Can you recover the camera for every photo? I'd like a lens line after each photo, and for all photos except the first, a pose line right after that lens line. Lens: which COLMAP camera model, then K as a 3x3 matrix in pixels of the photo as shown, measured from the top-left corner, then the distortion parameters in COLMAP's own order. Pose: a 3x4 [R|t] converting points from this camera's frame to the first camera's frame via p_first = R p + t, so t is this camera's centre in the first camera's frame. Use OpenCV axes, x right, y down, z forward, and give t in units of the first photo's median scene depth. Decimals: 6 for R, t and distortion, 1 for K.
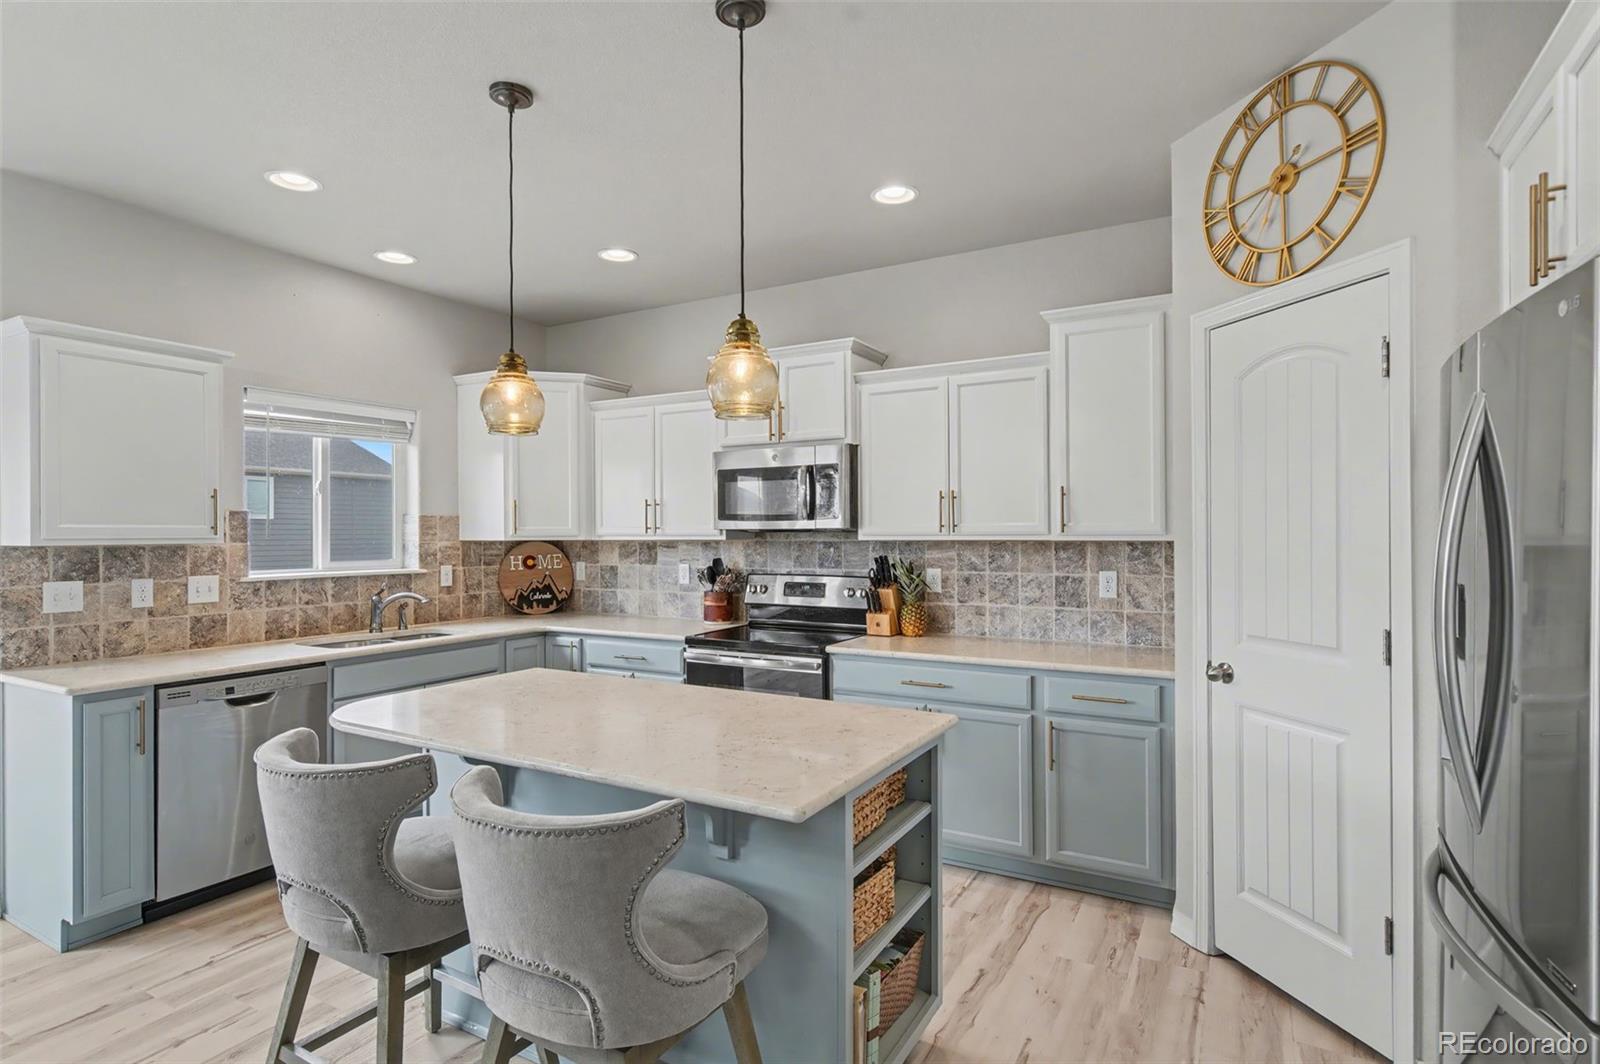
lens RADIAL K [[767.5, 0, 810.4], [0, 767.5, 530.1], [0, 0, 1]] dist [0.005682, 0.000363]
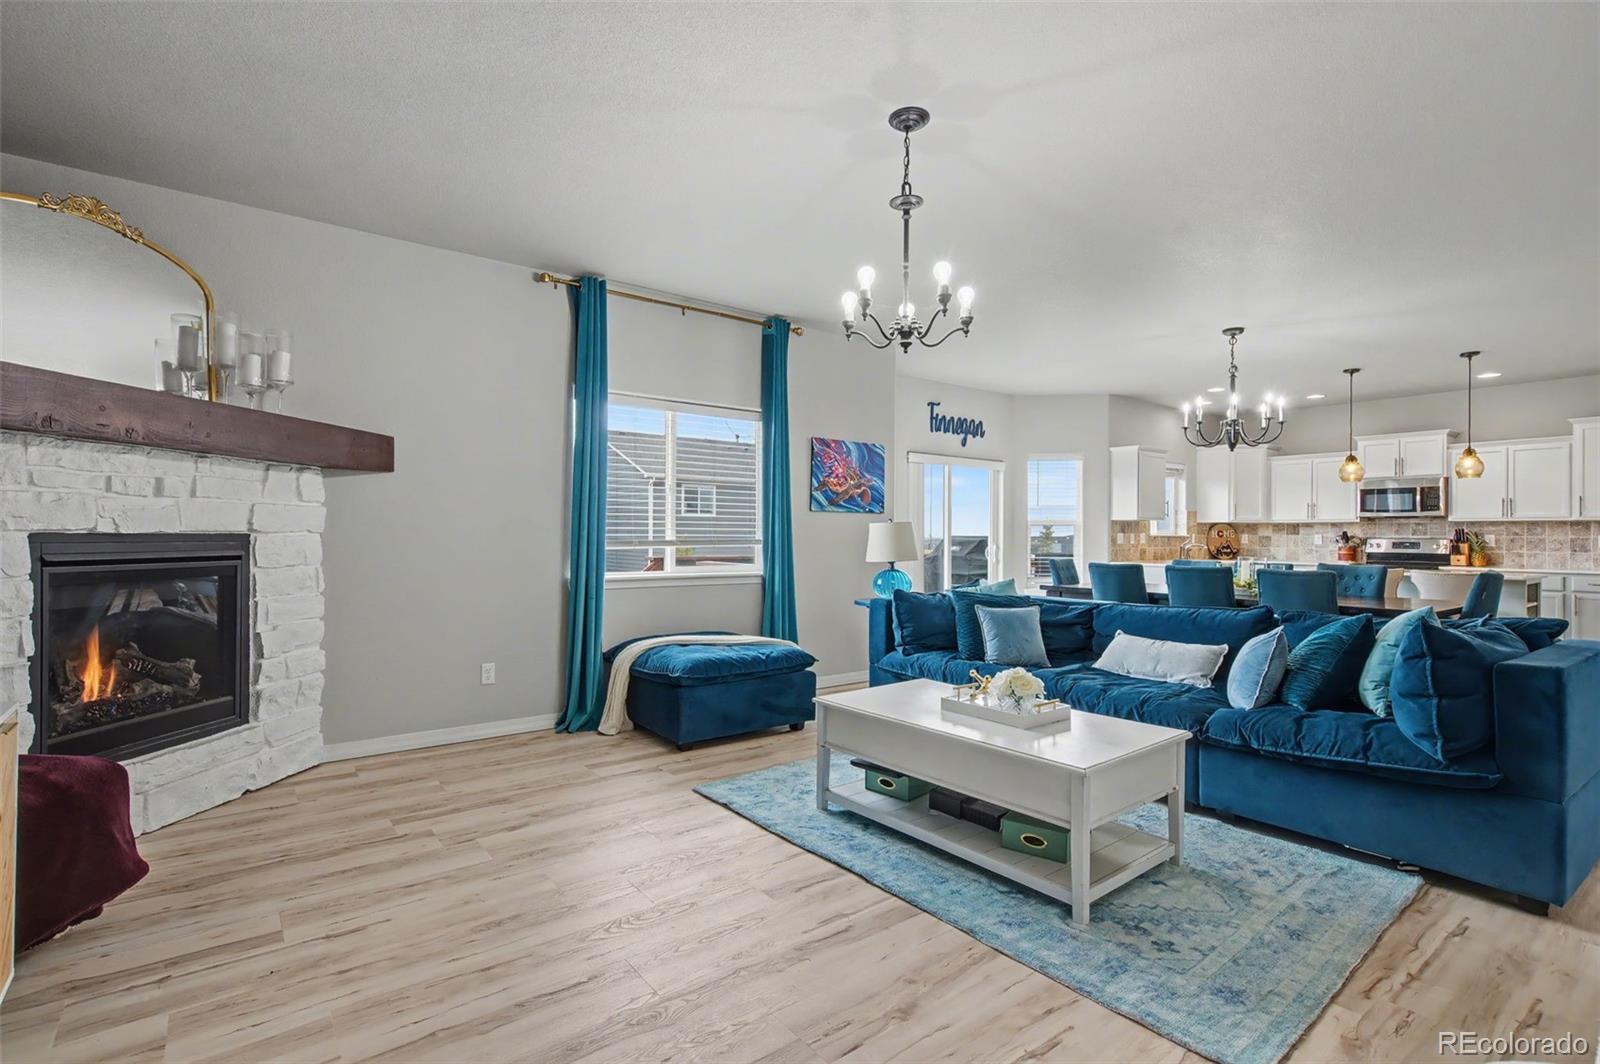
lens RADIAL K [[767.5, 0, 790.6], [0, 767.5, 534.0], [0, 0, 1]] dist [0.005682, 0.000363]
pose [[0.921994, 0.007908, -0.387123, -0.789506], [-0.007081, 0.999969, 0.003564, 0.053881], [0.387139, -0.000545, 0.922021, -1.689519]]
